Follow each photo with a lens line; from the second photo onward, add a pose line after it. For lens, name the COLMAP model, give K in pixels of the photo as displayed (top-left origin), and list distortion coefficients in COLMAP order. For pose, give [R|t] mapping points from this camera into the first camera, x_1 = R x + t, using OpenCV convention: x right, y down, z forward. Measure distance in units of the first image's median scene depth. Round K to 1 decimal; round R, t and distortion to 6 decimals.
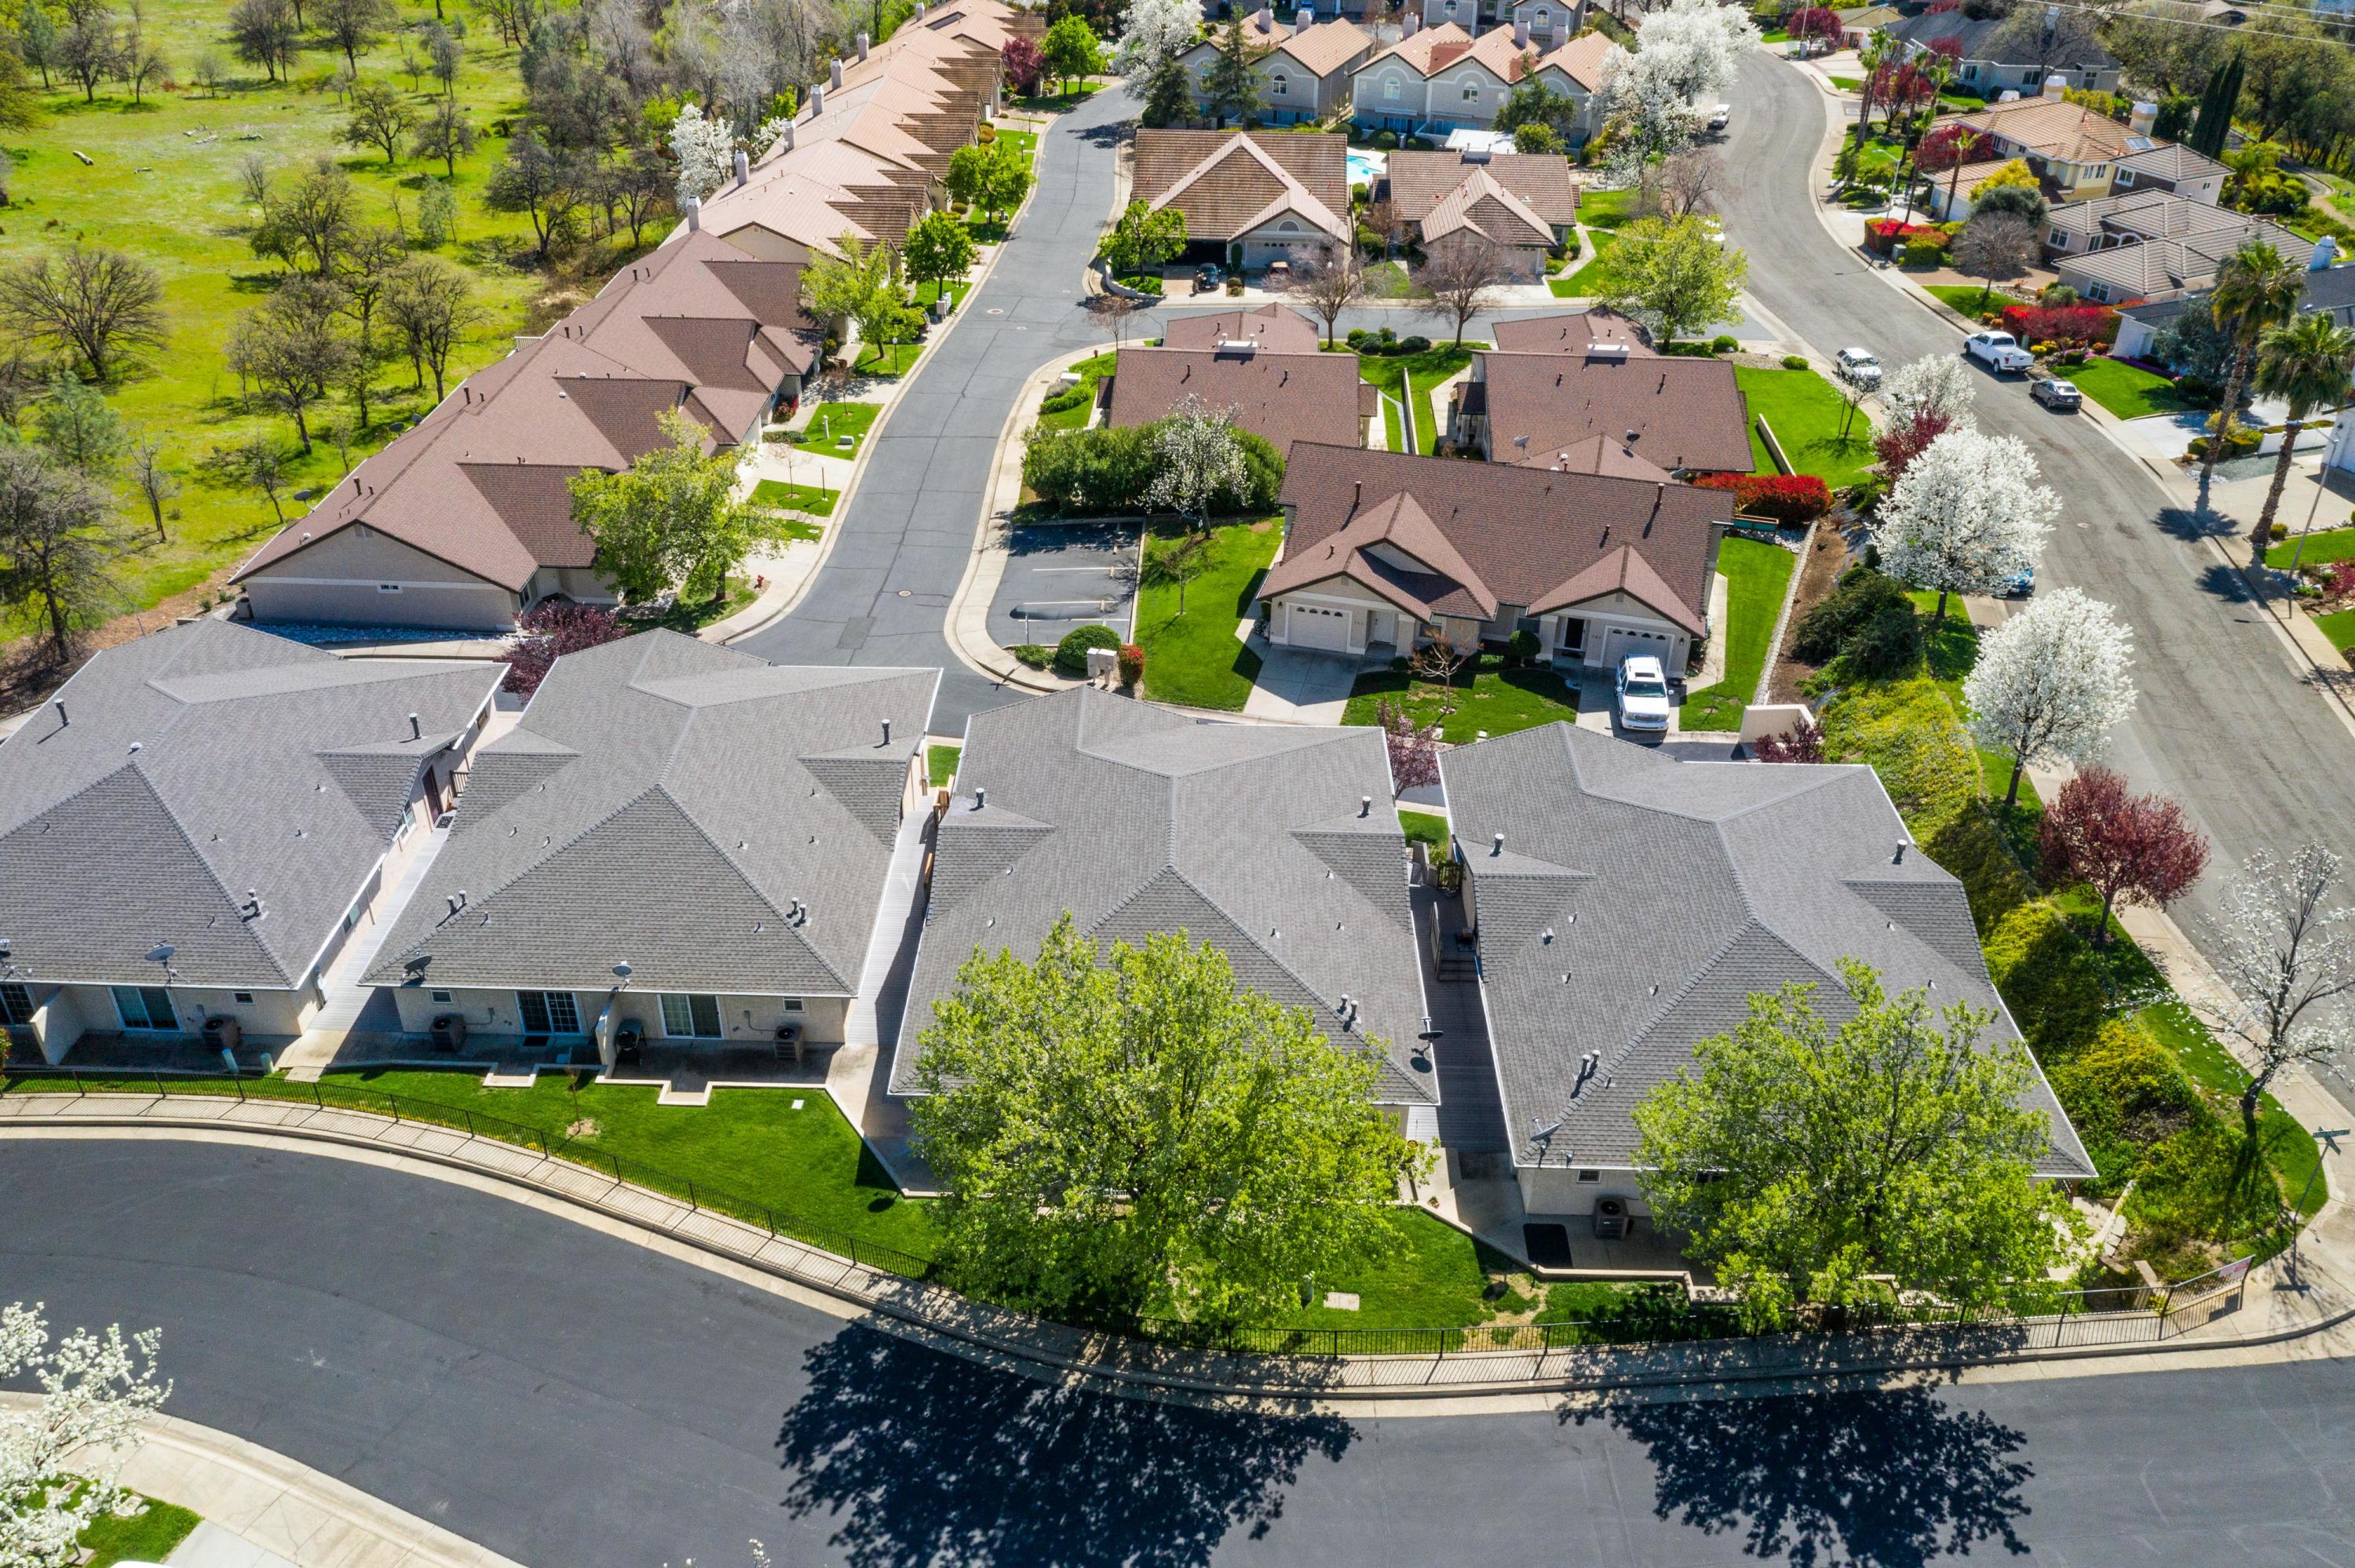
lens RADIAL K [[1879.2, 0, 1171.6], [0, 1879.2, 784.3], [0, 0, 1]] dist [-0.008823, 0.010691]
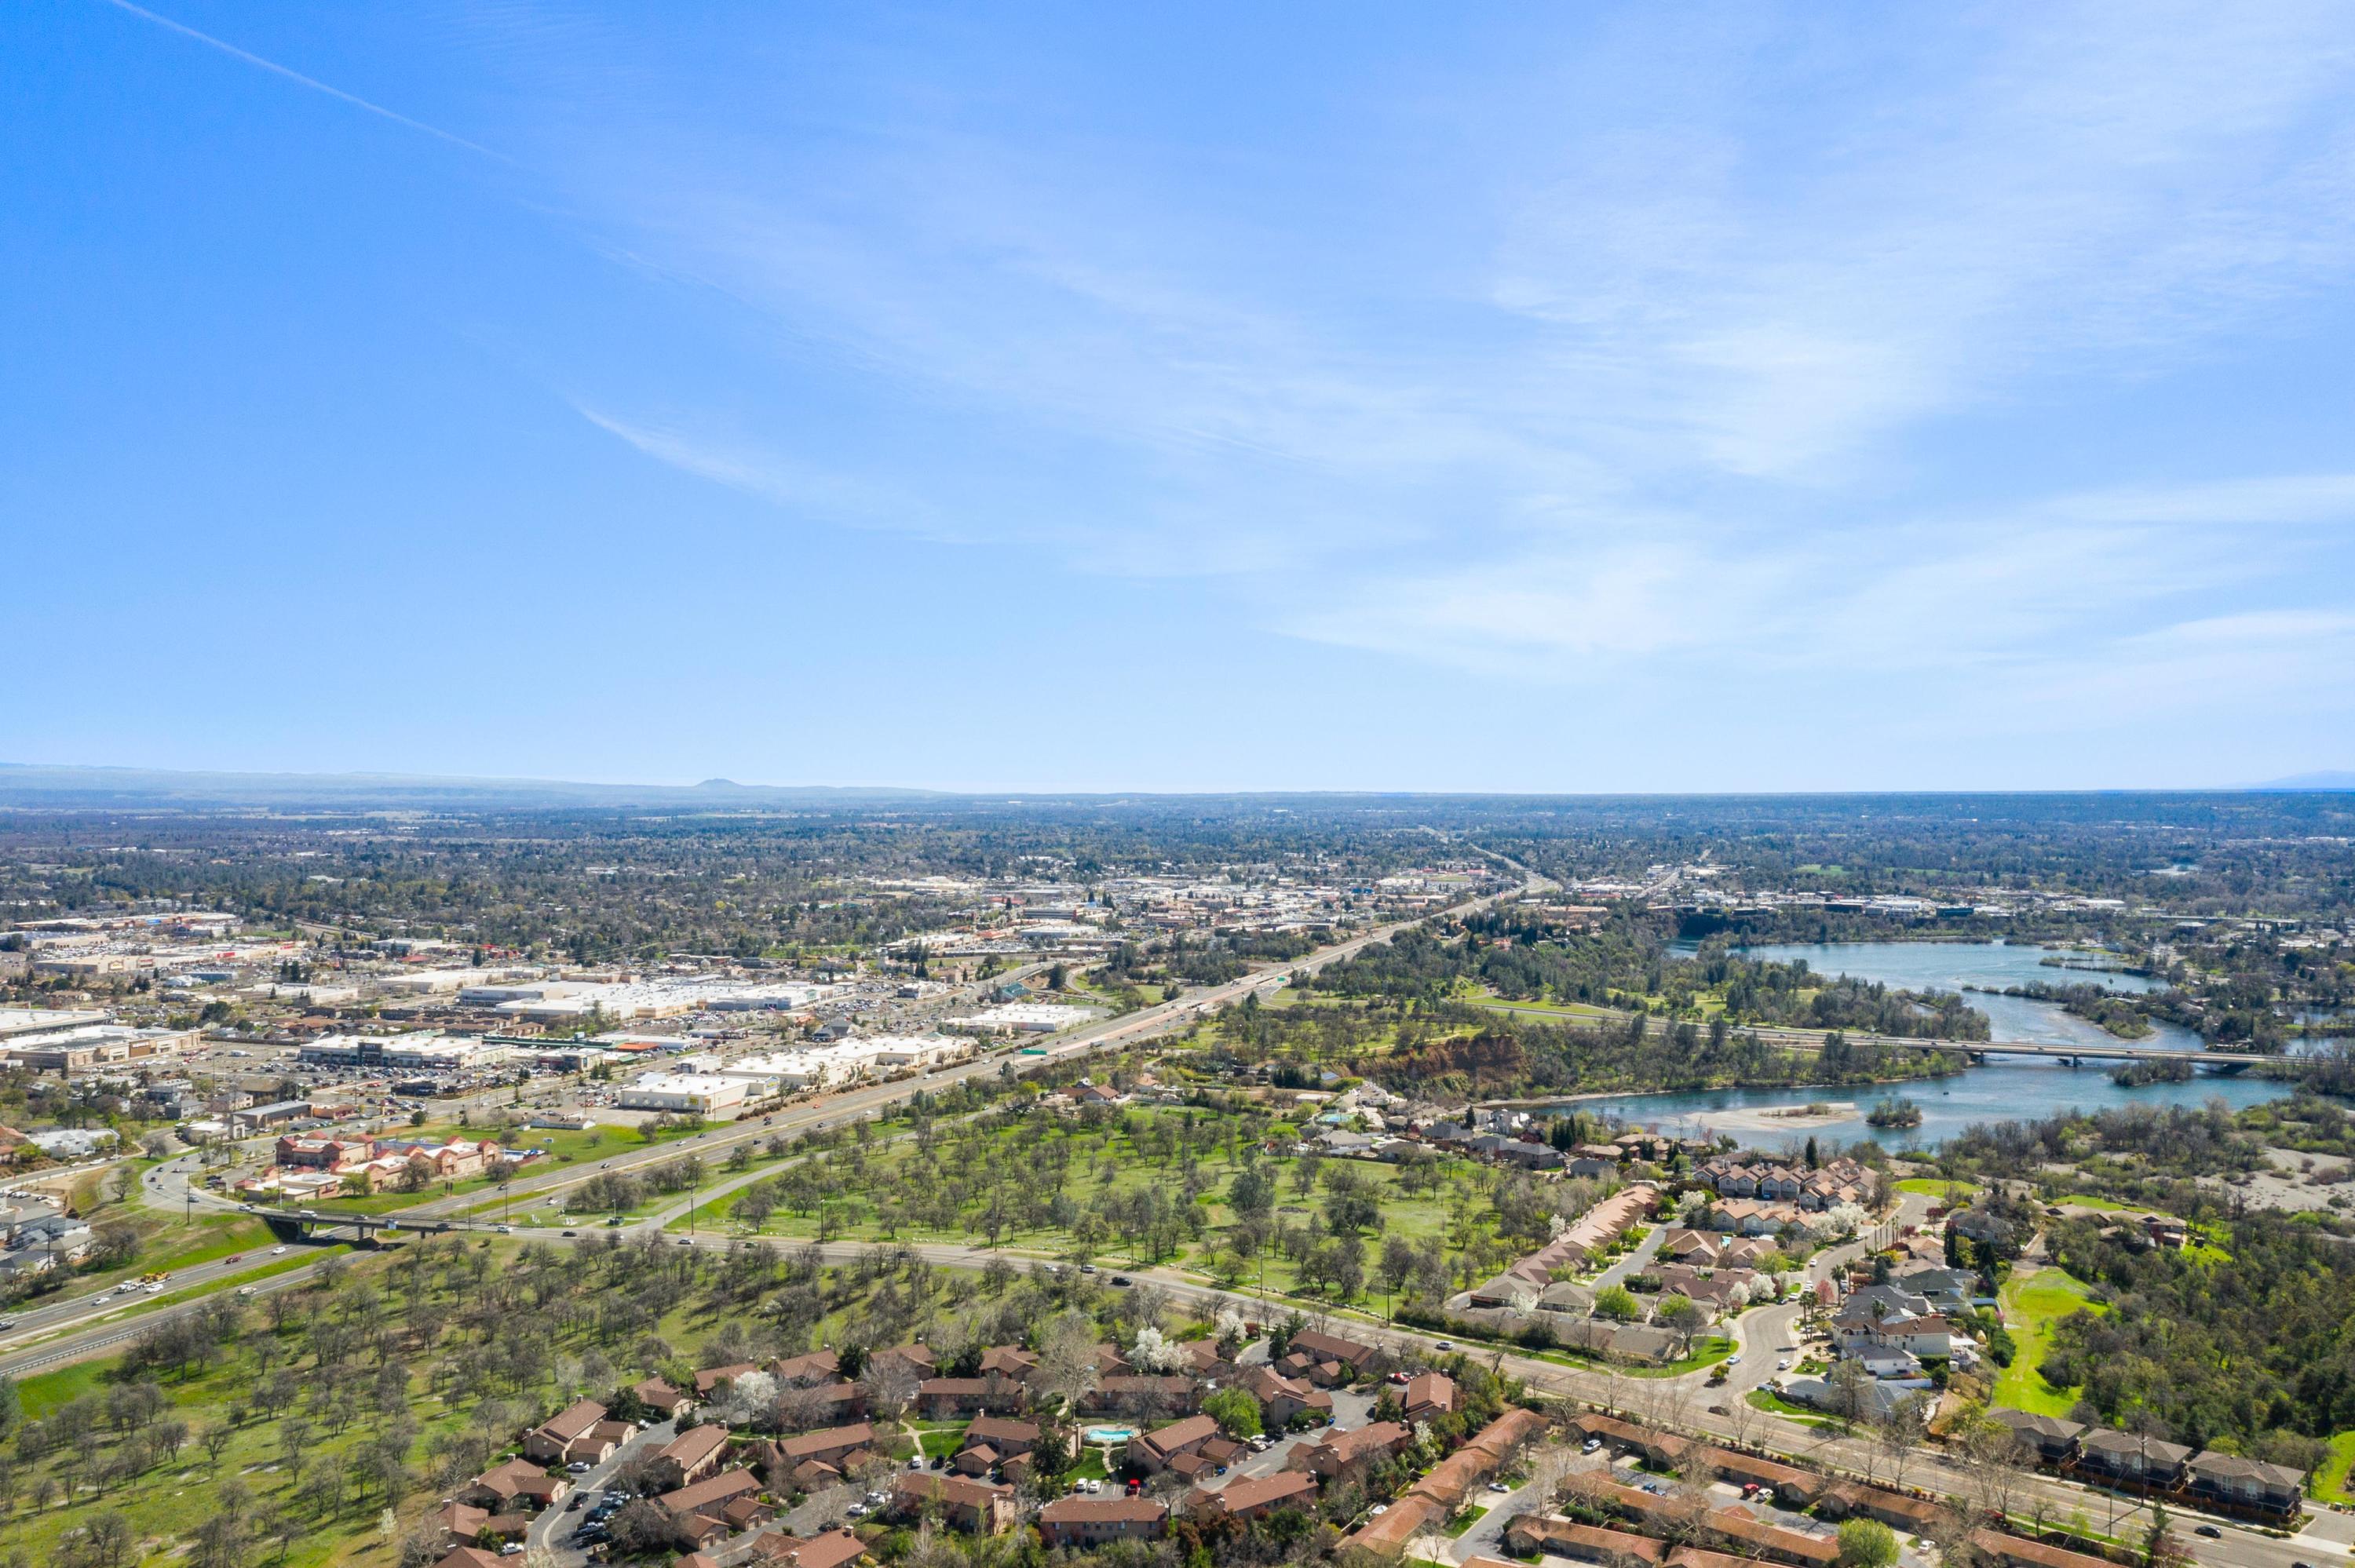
lens RADIAL K [[1867.4, 0, 1186.2], [0, 1867.4, 788.2], [0, 0, 1]] dist [-0.010370, -0.014009]
pose [[0.929417, -0.017419, -0.368621, 0.550481], [-0.185290, 0.841820, -0.506959, 1.157311], [0.319143, 0.539478, 0.779174, -3.175212]]
